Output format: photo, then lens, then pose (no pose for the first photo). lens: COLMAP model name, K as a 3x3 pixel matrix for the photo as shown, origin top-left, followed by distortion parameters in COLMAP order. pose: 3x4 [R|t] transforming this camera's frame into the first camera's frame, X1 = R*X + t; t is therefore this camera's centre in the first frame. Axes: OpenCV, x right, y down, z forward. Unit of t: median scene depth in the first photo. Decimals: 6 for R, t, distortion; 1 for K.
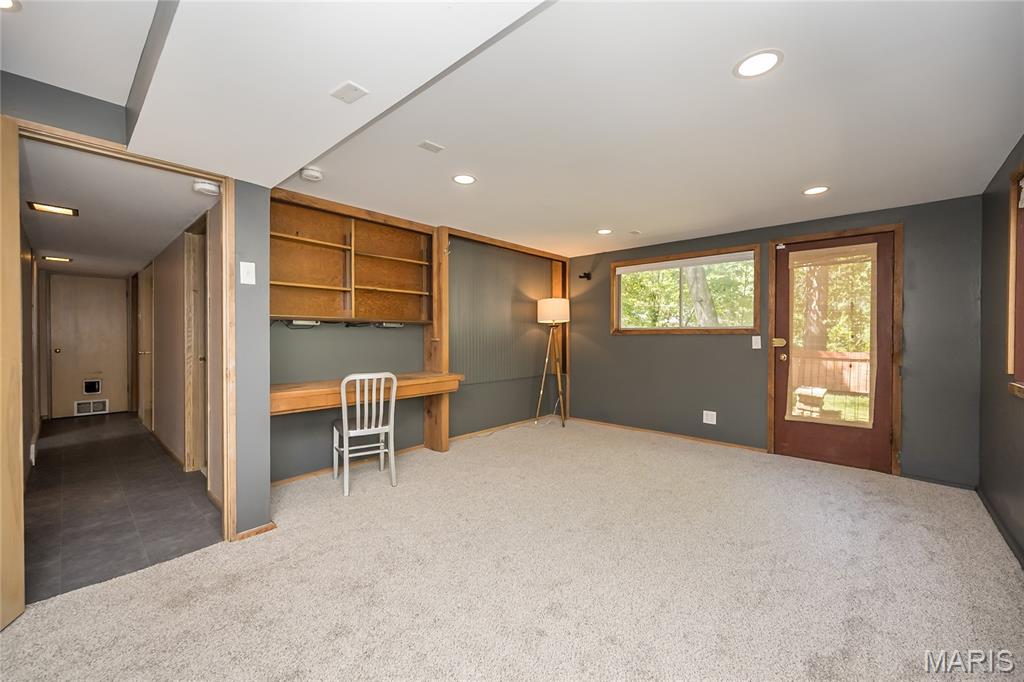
lens RADIAL K [[410.8, 0, 512.1], [0, 410.8, 339.7], [0, 0, 1]] dist [0.000428, 0.000237]
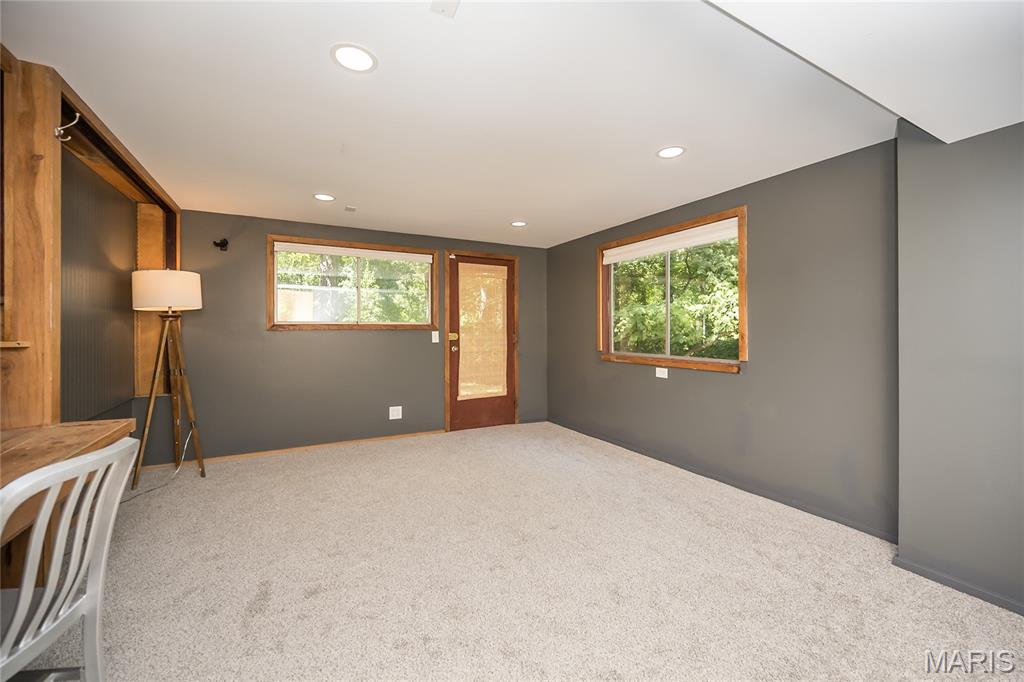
lens RADIAL K [[410.8, 0, 513.3], [0, 410.8, 332.4], [0, 0, 1]] dist [0.000428, 0.000237]
pose [[0.330815, -0.006221, 0.943675, -0.411722], [0.012043, 0.999925, 0.002370, -0.006349], [-0.943619, 0.010580, 0.330865, 0.436184]]
